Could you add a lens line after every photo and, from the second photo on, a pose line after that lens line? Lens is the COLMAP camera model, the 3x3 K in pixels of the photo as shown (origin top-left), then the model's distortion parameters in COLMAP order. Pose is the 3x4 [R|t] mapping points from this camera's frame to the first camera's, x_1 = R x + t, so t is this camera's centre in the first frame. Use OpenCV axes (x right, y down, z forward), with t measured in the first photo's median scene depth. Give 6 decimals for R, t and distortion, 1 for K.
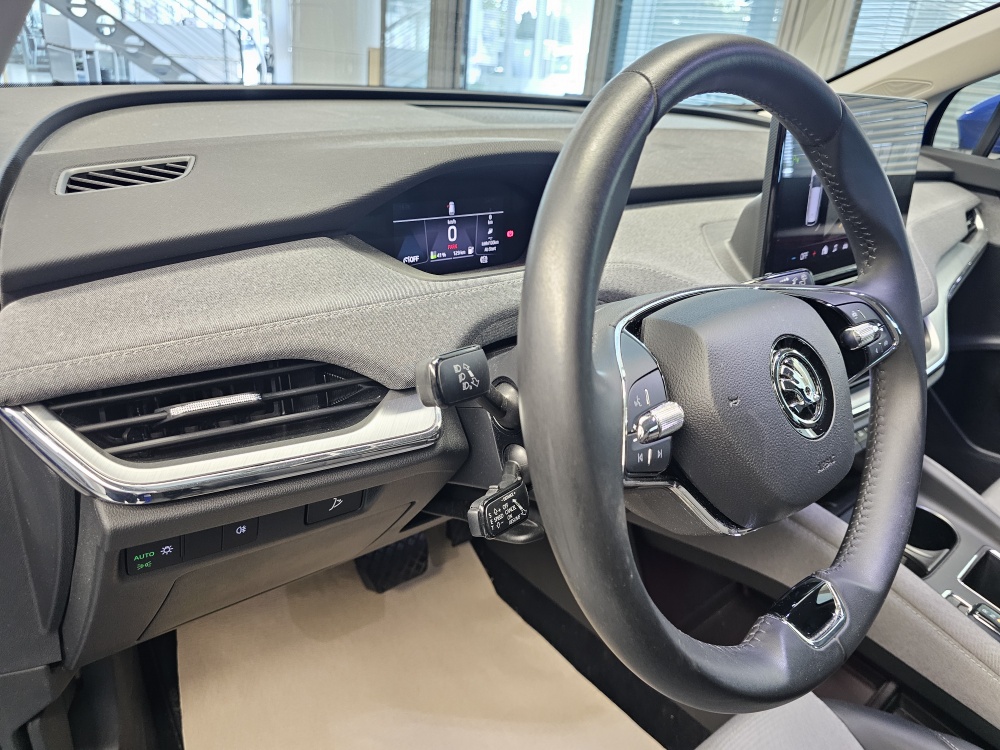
lens RADIAL K [[688.6, 0, 501.7], [0, 688.6, 367.6], [0, 0, 1]] dist [0.047265, -0.066079]
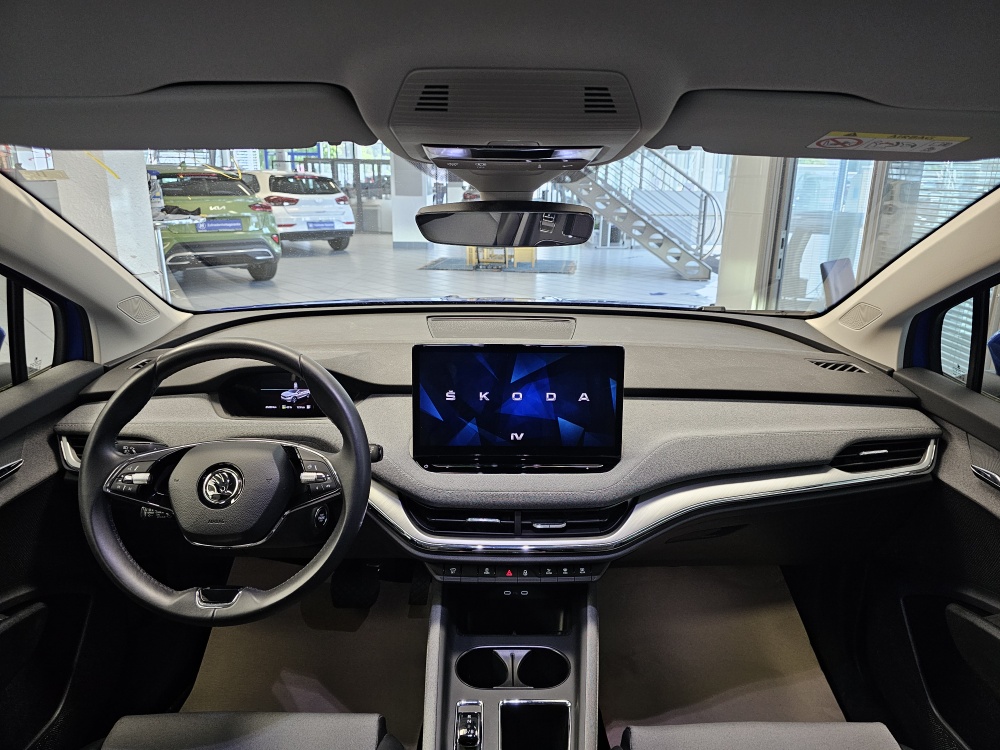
lens RADIAL K [[673.3, 0, 502.6], [0, 673.3, 365.9], [0, 0, 1]] dist [0.083325, -0.079544]
pose [[0.754885, 0.098040, -0.648488, 1.649259], [-0.215979, 0.970773, -0.104651, -0.207712], [0.619275, 0.219060, 0.753997, -0.134737]]
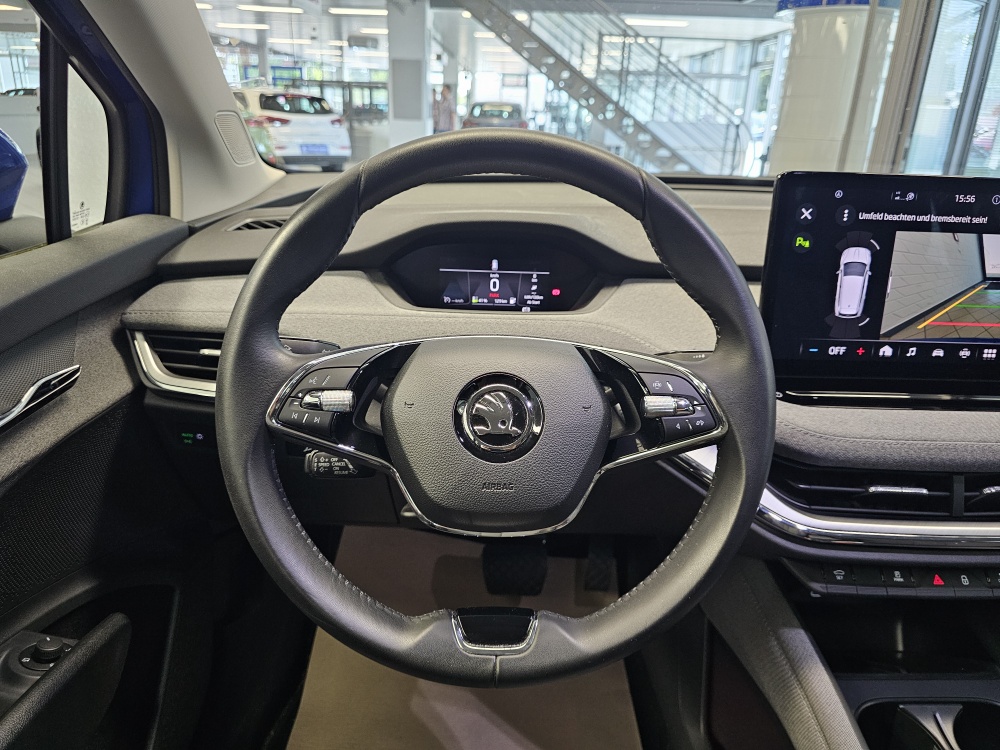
lens RADIAL K [[688.6, 0, 501.7], [0, 688.6, 367.6], [0, 0, 1]] dist [0.047265, -0.066079]
pose [[0.766557, 0.163867, -0.620917, 0.735695], [-0.232876, 0.972013, -0.030974, -0.013315], [0.598463, 0.168340, 0.783265, 0.056948]]
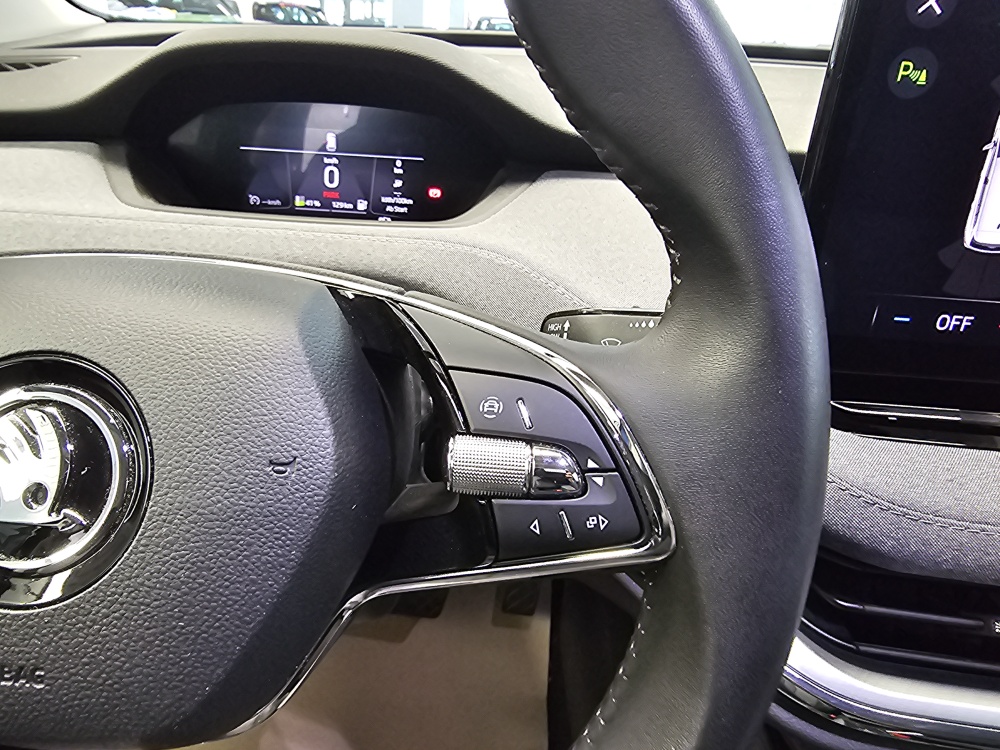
lens RADIAL K [[696.1, 0, 431.1], [0, 696.1, 382.4], [0, 0, 1]] dist [-0.004374, 0.004690]
pose [[0.693698, 0.276115, -0.665239, 0.561823], [-0.280307, 0.954283, 0.103788, -0.090800], [0.663484, 0.114473, 0.739381, 0.541782]]
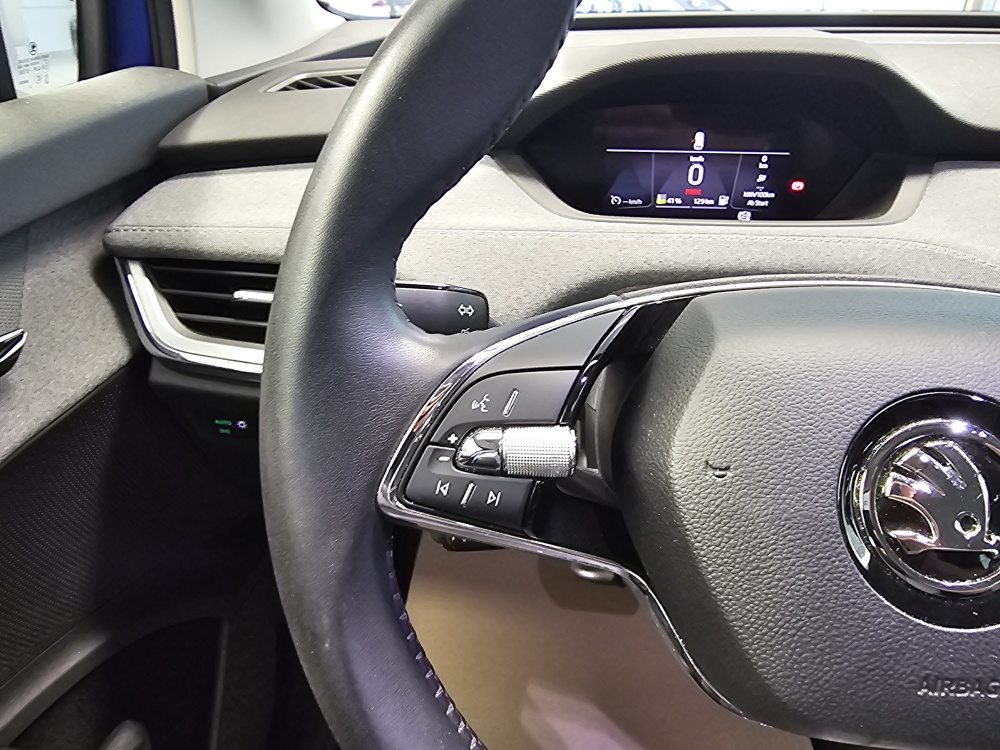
lens RADIAL K [[695.1, 0, 496.7], [0, 695.1, 367.4], [0, 0, 1]] dist [-0.003691, 0.000942]
pose [[0.721491, 0.255095, -0.643721, 0.317838], [-0.231383, 0.965044, 0.123093, -0.032304], [0.652620, 0.060135, 0.755295, 0.289170]]
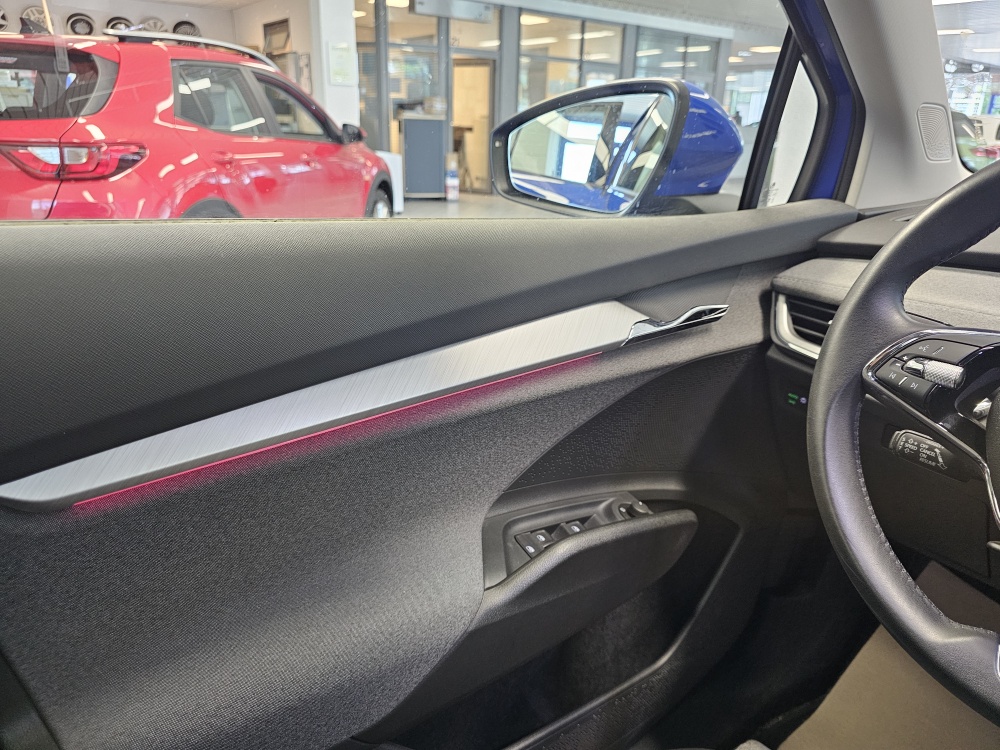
lens RADIAL K [[688.6, 0, 501.7], [0, 688.6, 367.6], [0, 0, 1]] dist [0.047265, -0.066079]
pose [[-0.036837, 0.253280, -0.966691, 0.859874], [-0.439082, 0.864868, 0.243333, 0.061458], [0.897692, 0.433420, 0.079351, 0.067201]]
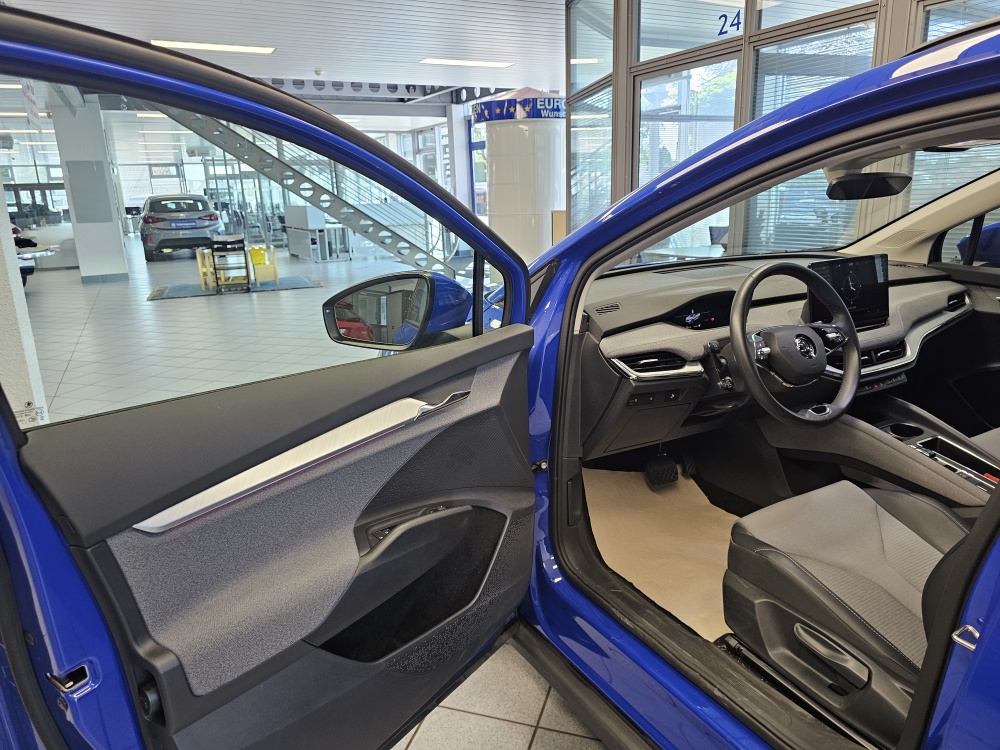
lens RADIAL K [[694.1, 0, 482.9], [0, 694.1, 373.7], [0, 0, 1]] dist [0.010703, 0.003282]
pose [[0.969604, -0.062339, -0.236604, -0.262855], [0.022272, 0.985471, -0.168377, 0.517788], [0.243663, 0.157990, 0.956905, -2.048282]]
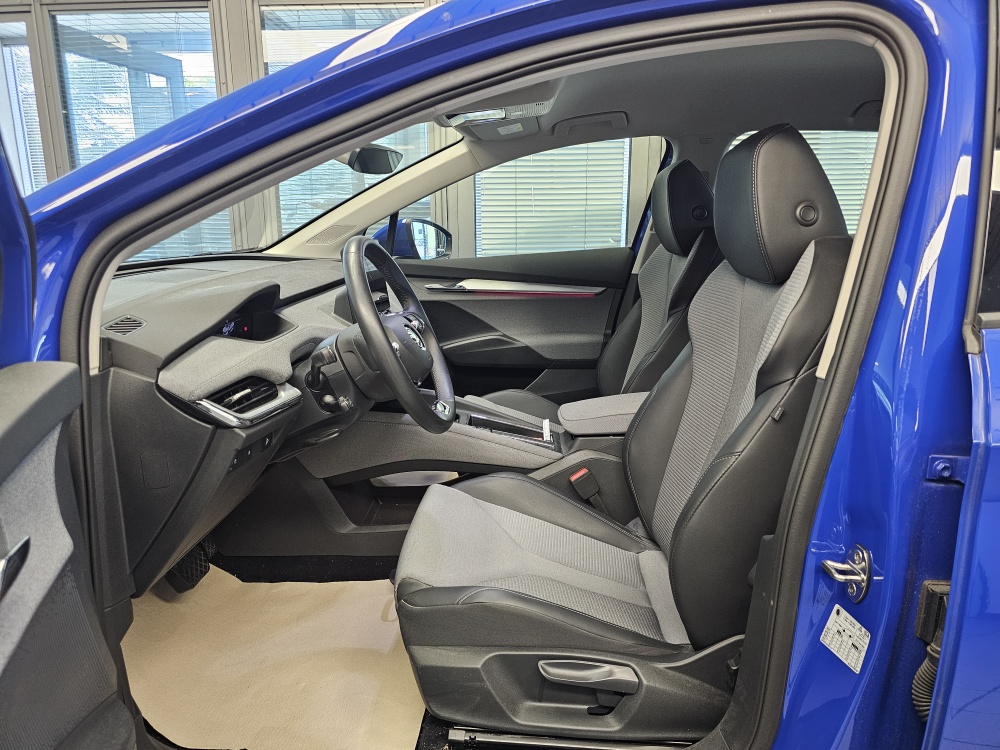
lens RADIAL K [[673.3, 0, 502.6], [0, 673.3, 365.9], [0, 0, 1]] dist [0.083325, -0.079544]
pose [[0.670682, -0.250827, 0.698048, -0.978020], [0.362393, 0.931930, -0.013319, 0.221205], [-0.647191, 0.261901, 0.715927, -0.946962]]
